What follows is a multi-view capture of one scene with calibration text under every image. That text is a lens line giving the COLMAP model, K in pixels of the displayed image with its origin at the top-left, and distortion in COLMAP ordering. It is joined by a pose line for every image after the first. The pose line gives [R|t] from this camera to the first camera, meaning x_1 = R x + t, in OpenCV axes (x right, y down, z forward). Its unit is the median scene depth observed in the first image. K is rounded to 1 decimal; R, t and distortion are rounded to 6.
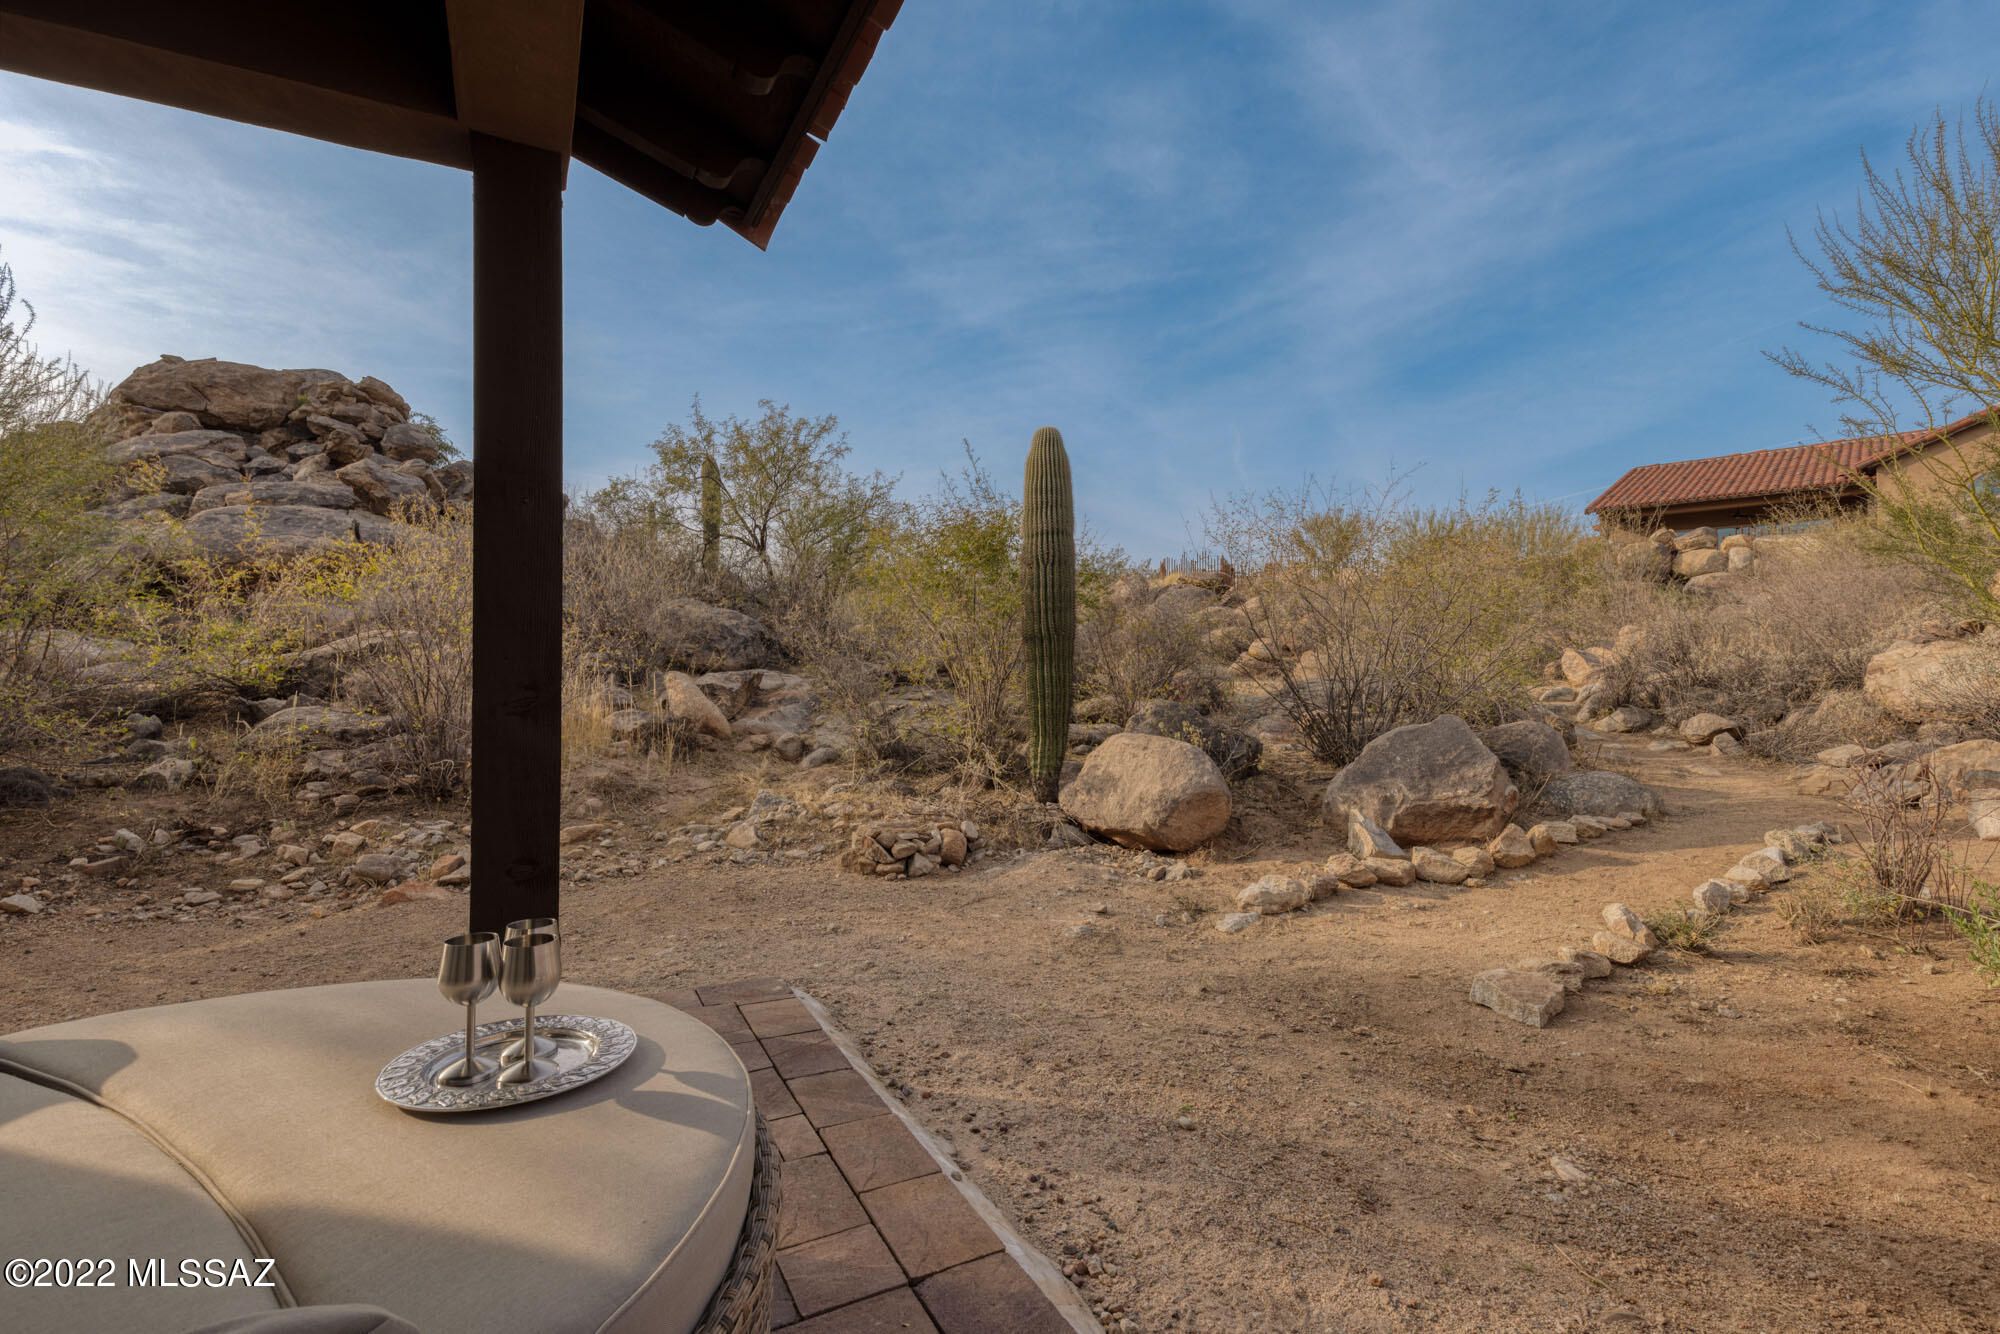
lens RADIAL K [[904.3, 0, 996.6], [0, 904.3, 671.8], [0, 0, 1]] dist [0.006700, -0.002125]
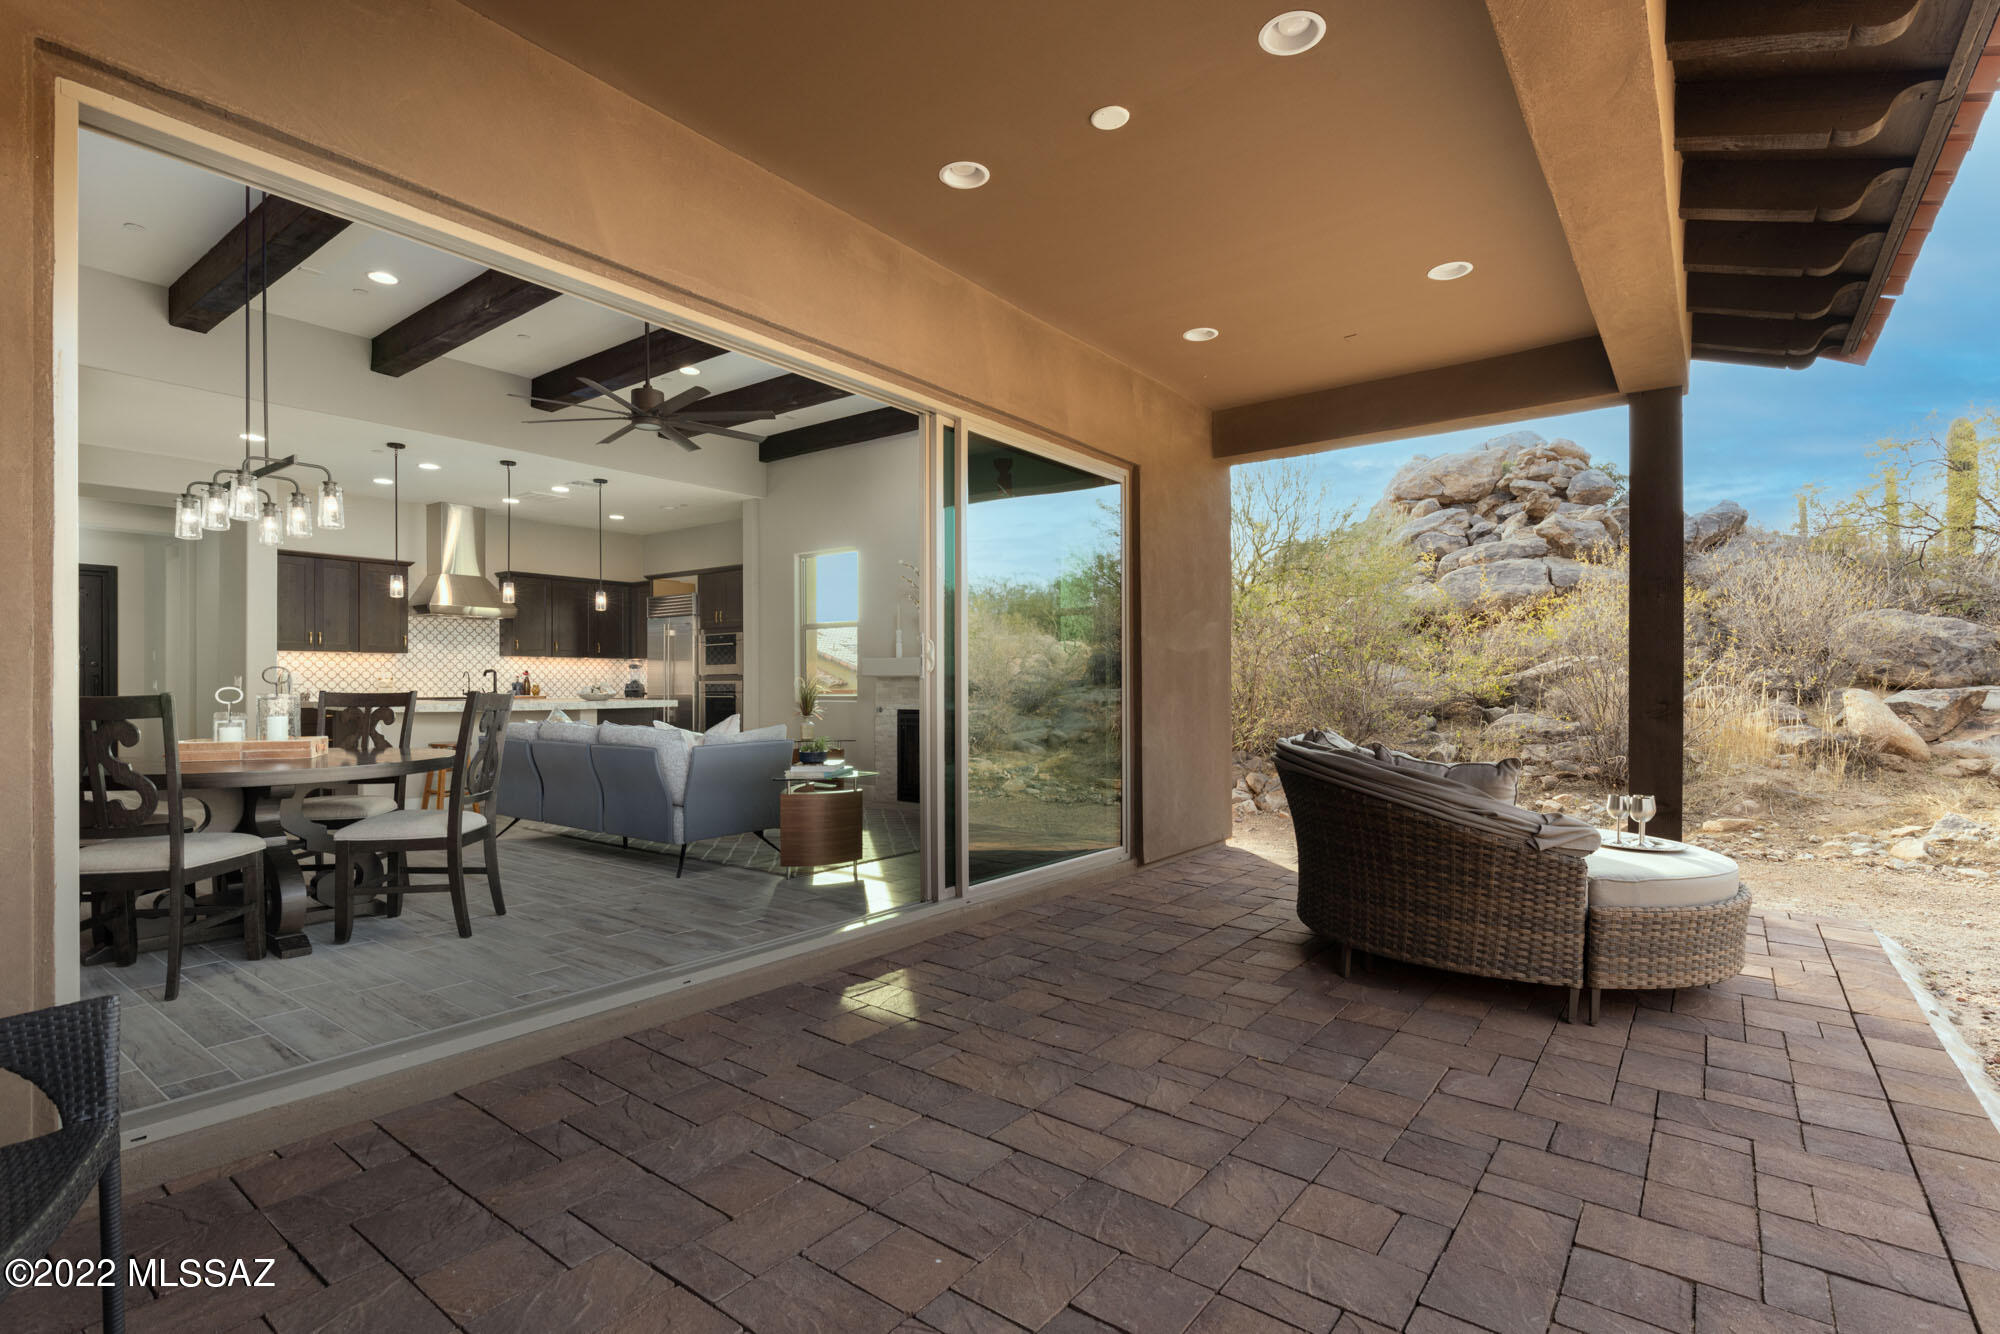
lens RADIAL K [[946.6, 0, 996.5], [0, 946.6, 679.6], [0, 0, 1]] dist [-0.011728, 0.000312]
pose [[0.420444, -0.005612, -0.907301, 0.187568], [-0.000146, 0.999980, -0.006252, -0.004360], [0.907319, 0.002761, 0.420435, -0.294000]]
